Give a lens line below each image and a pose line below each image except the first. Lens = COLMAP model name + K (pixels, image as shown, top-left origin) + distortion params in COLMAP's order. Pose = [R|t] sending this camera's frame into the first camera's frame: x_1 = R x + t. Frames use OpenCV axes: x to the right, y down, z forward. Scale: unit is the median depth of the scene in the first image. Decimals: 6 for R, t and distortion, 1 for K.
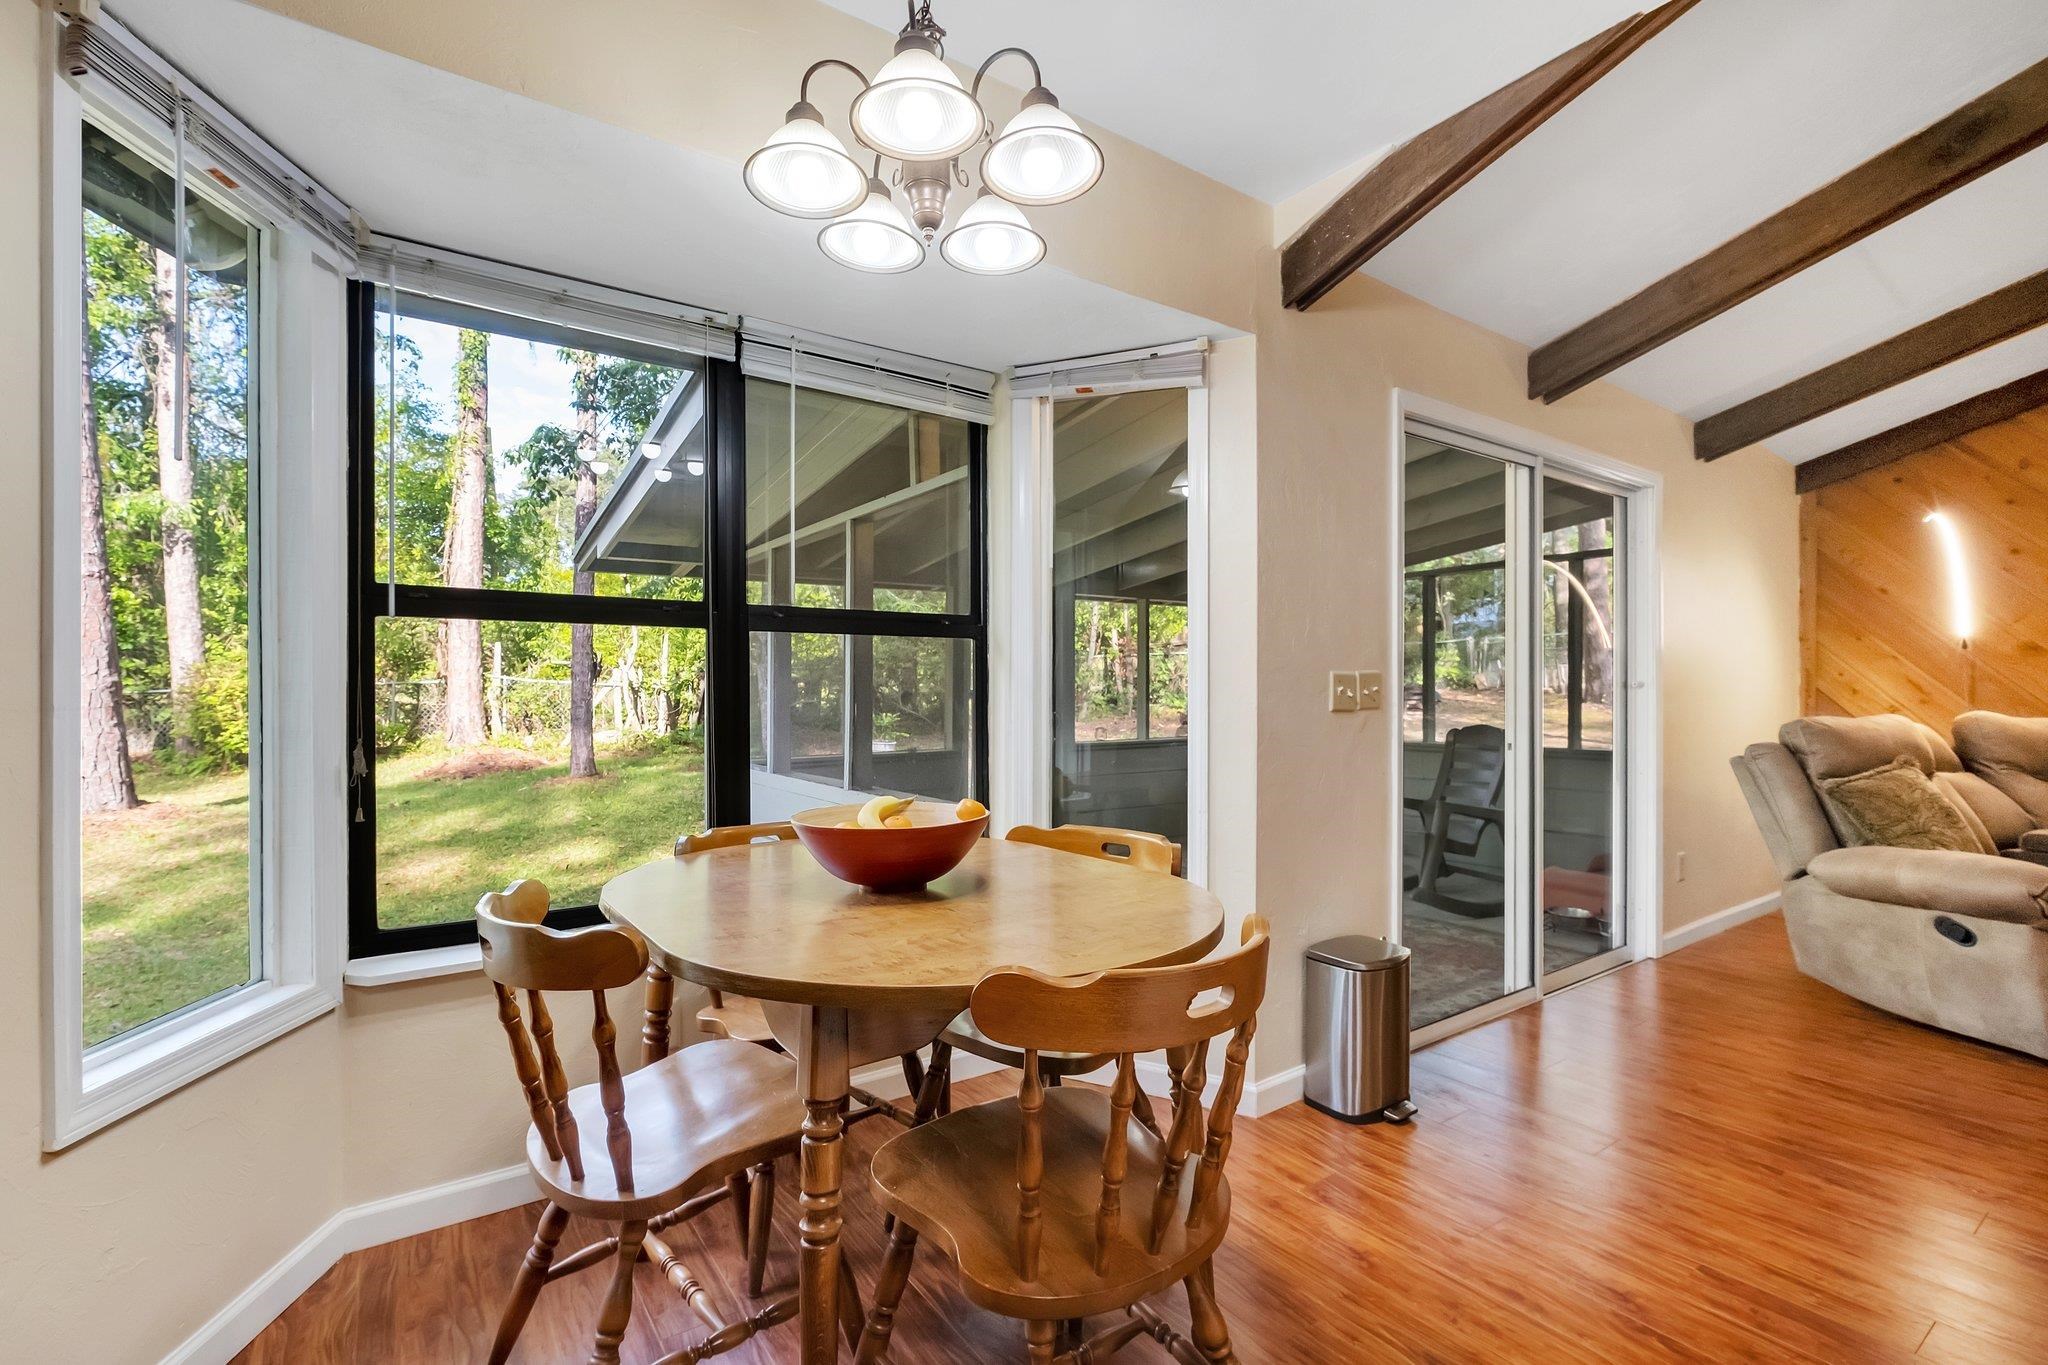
lens RADIAL K [[894.8, 0, 1014.2], [0, 894.8, 699.7], [0, 0, 1]] dist [-0.006485, -0.000212]
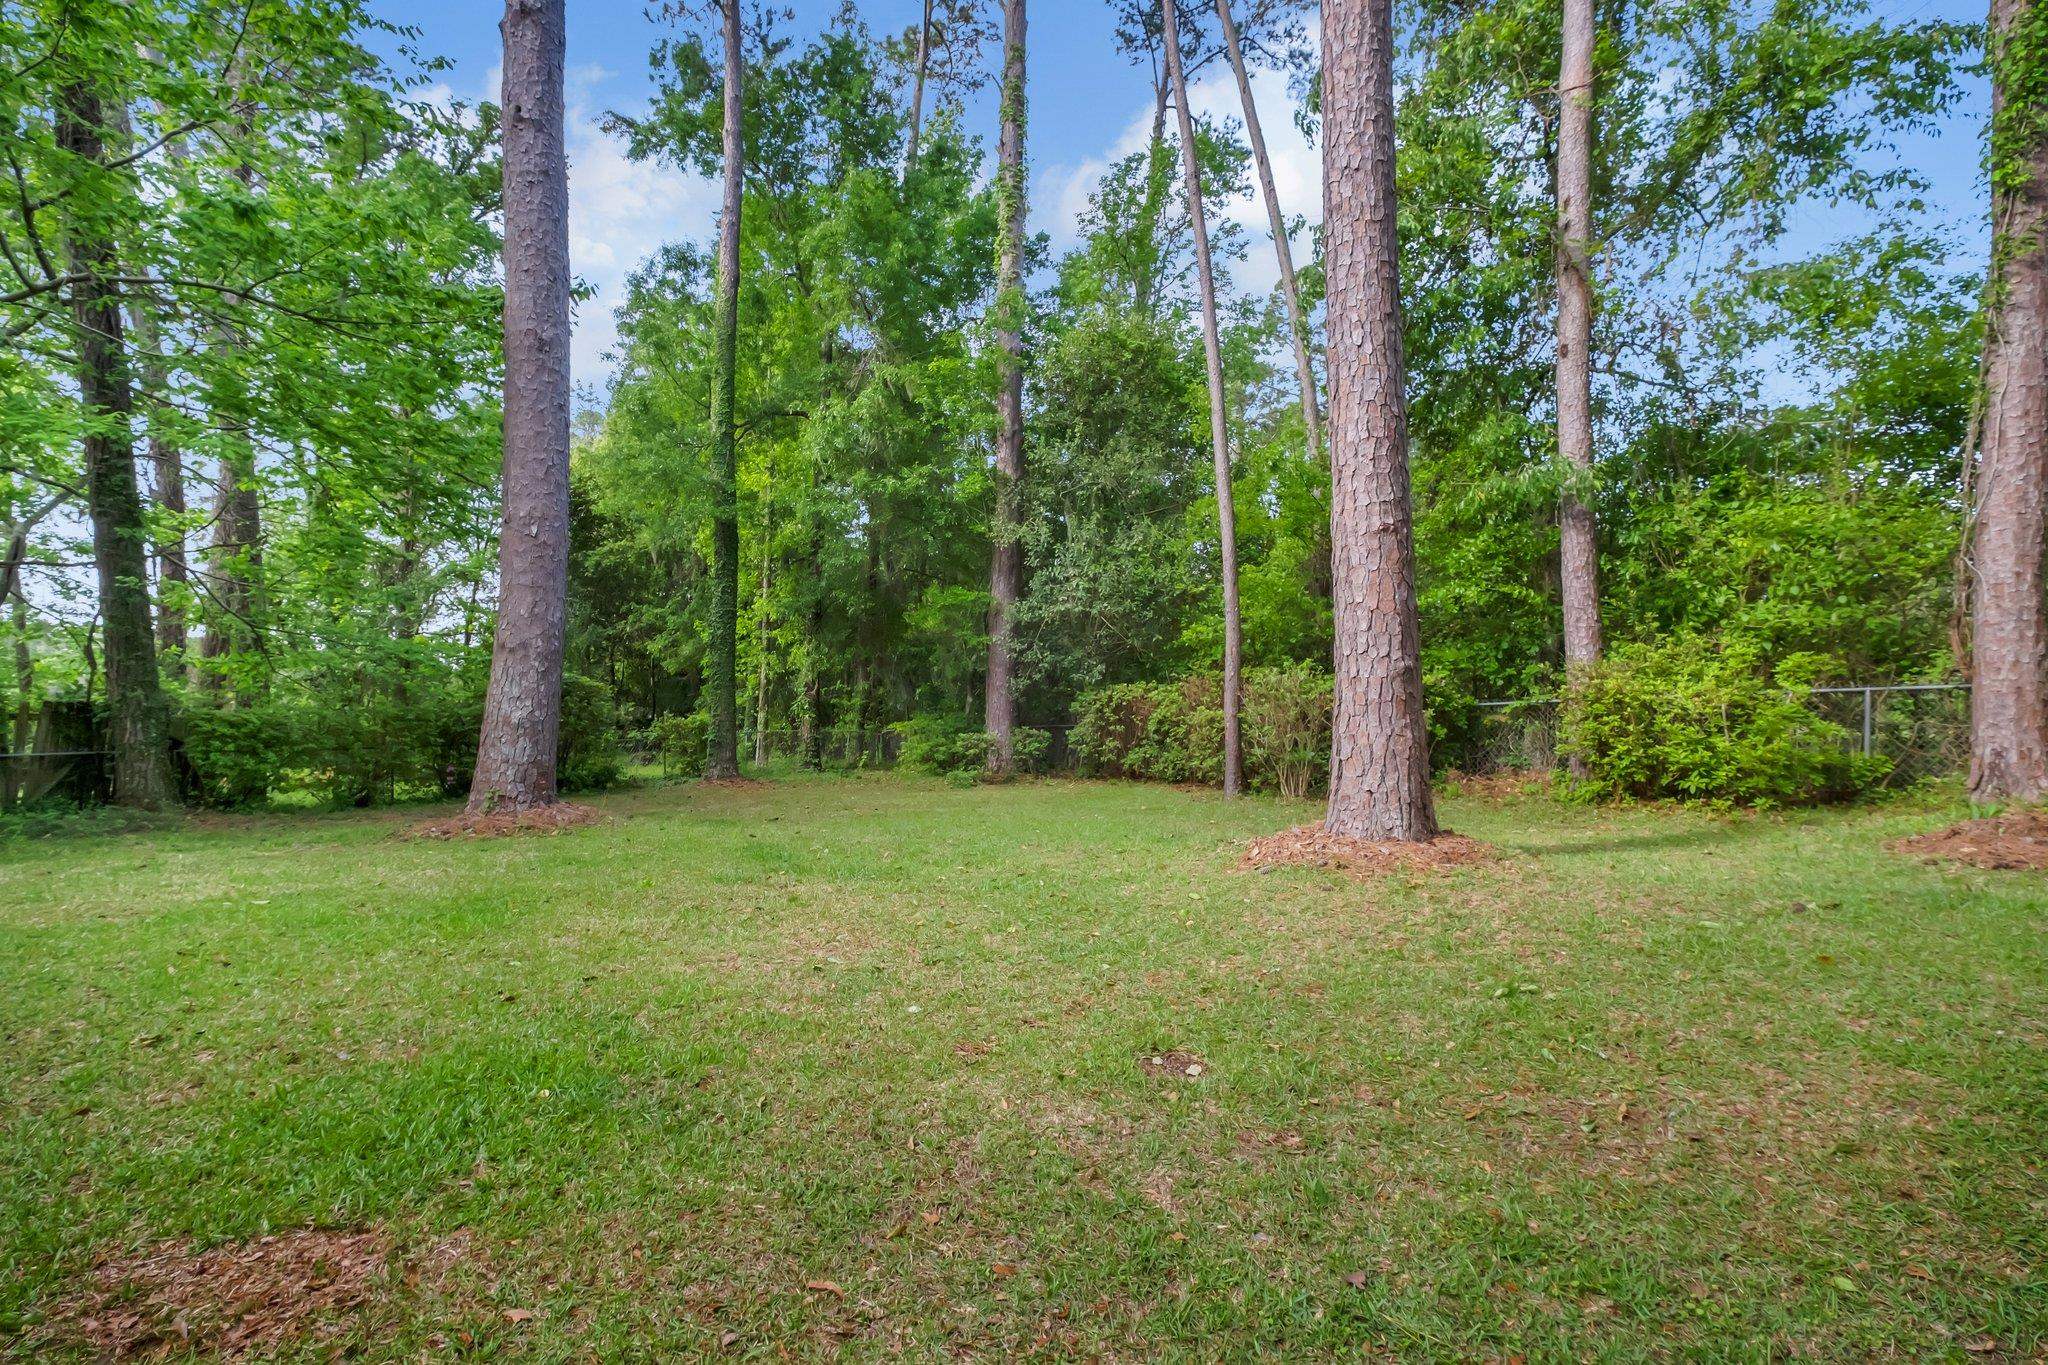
lens RADIAL K [[943.6, 0, 1012.7], [0, 943.6, 676.2], [0, 0, 1]] dist [-0.001719, 0.000371]
pose [[0.189953, -0.027625, -0.981404, -0.561108], [-0.033274, 0.998849, -0.034557, 0.049744], [0.981229, 0.039220, 0.188815, 0.992204]]
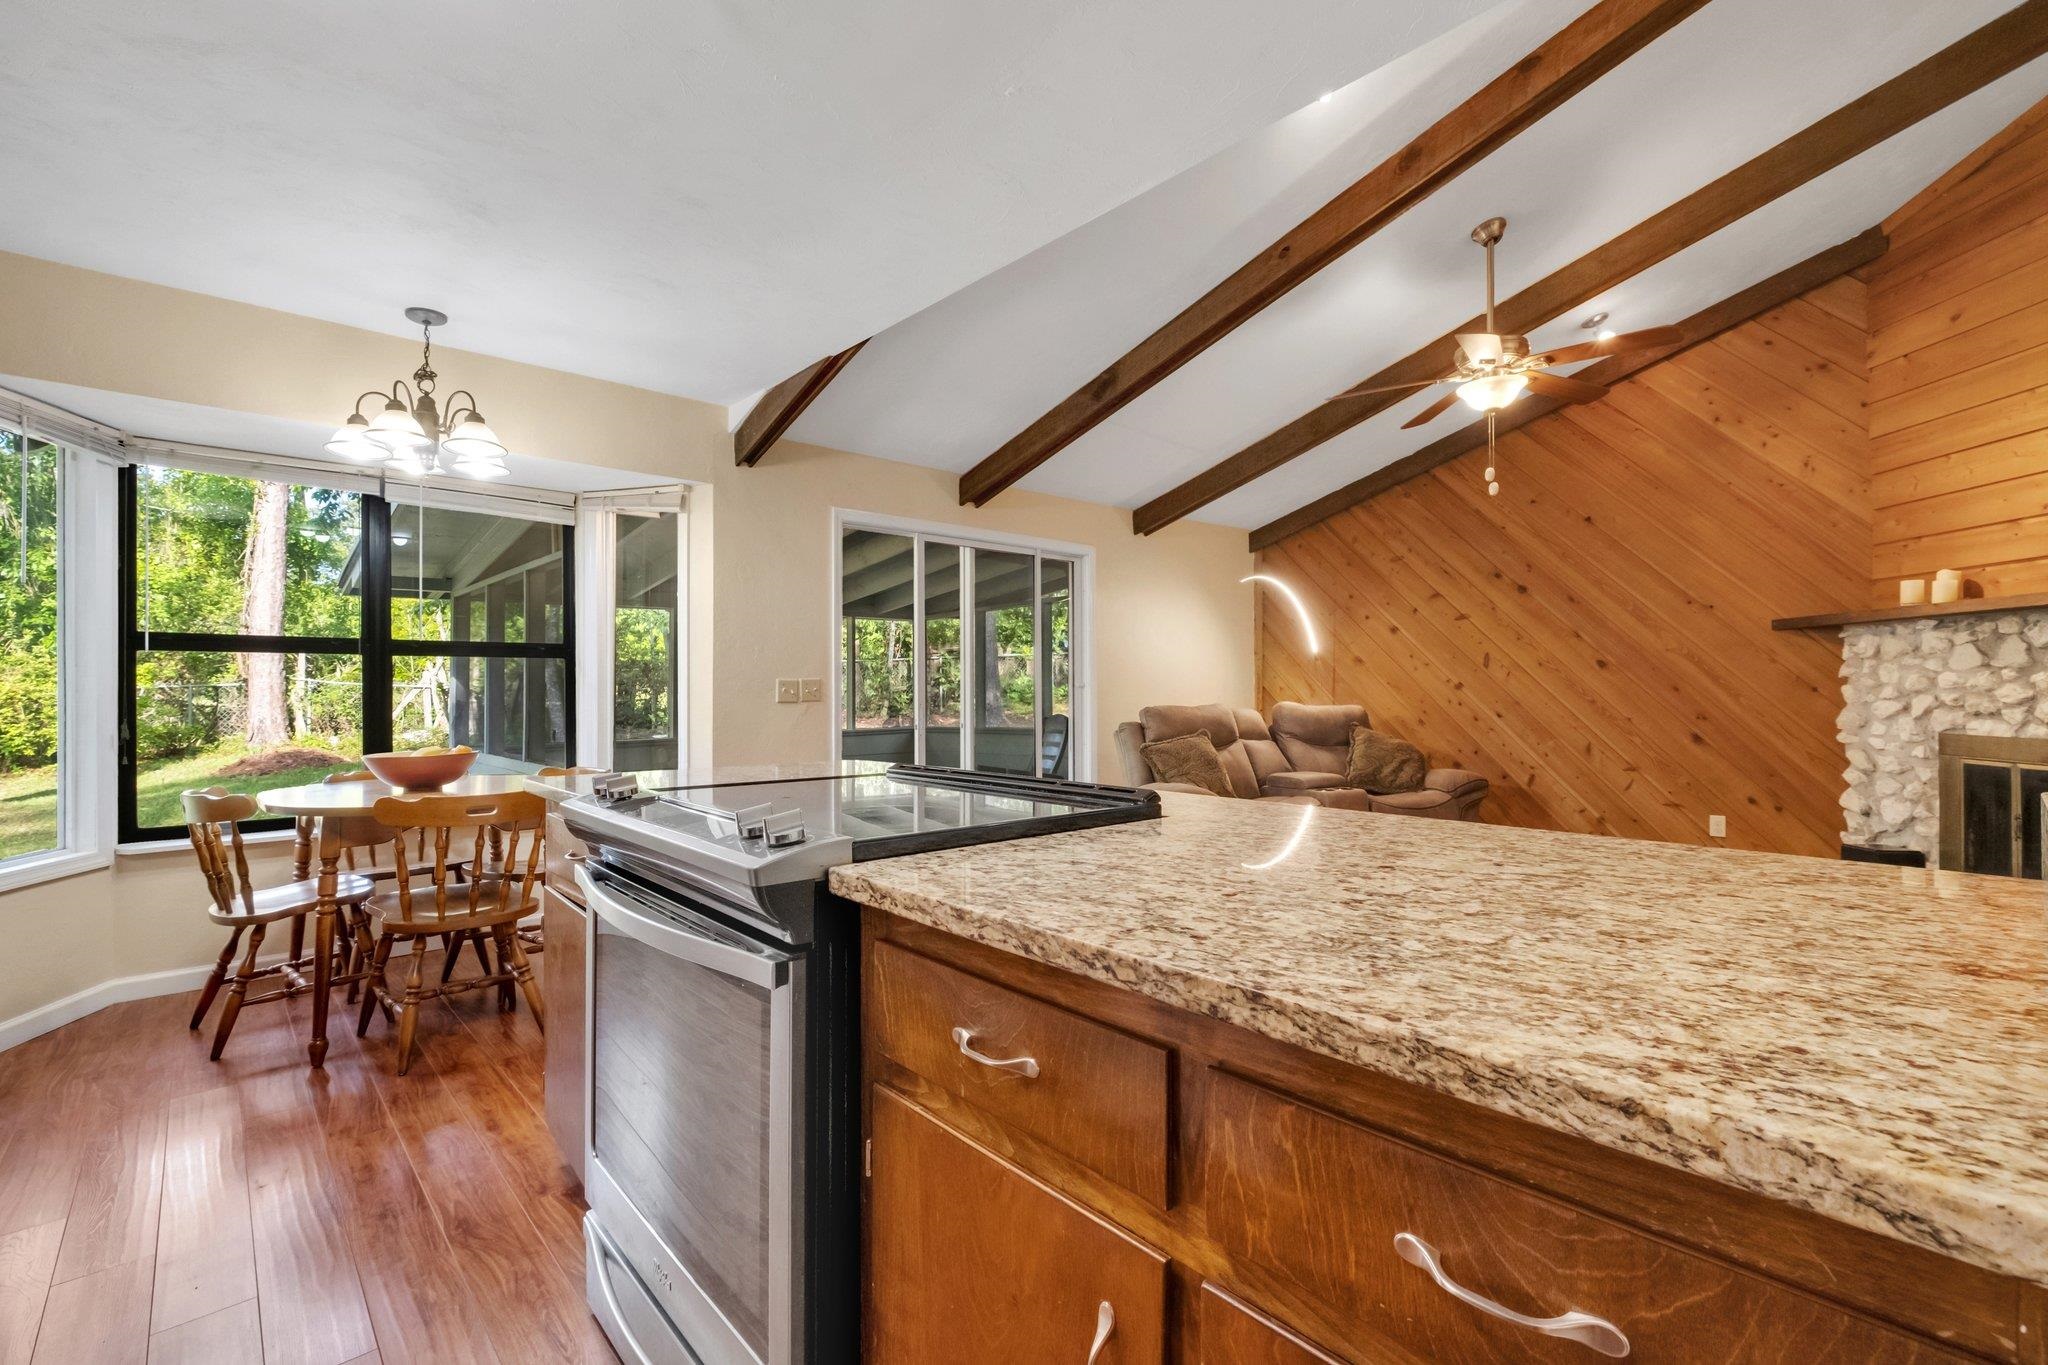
lens RADIAL K [[894.8, 0, 1018.4], [0, 894.8, 689.8], [0, 0, 1]] dist [-0.006485, -0.000212]
pose [[0.991086, -0.004129, 0.133160, 0.367993], [0.005524, 0.999934, -0.010103, 0.005038], [-0.133110, 0.010749, 0.991043, -0.461083]]
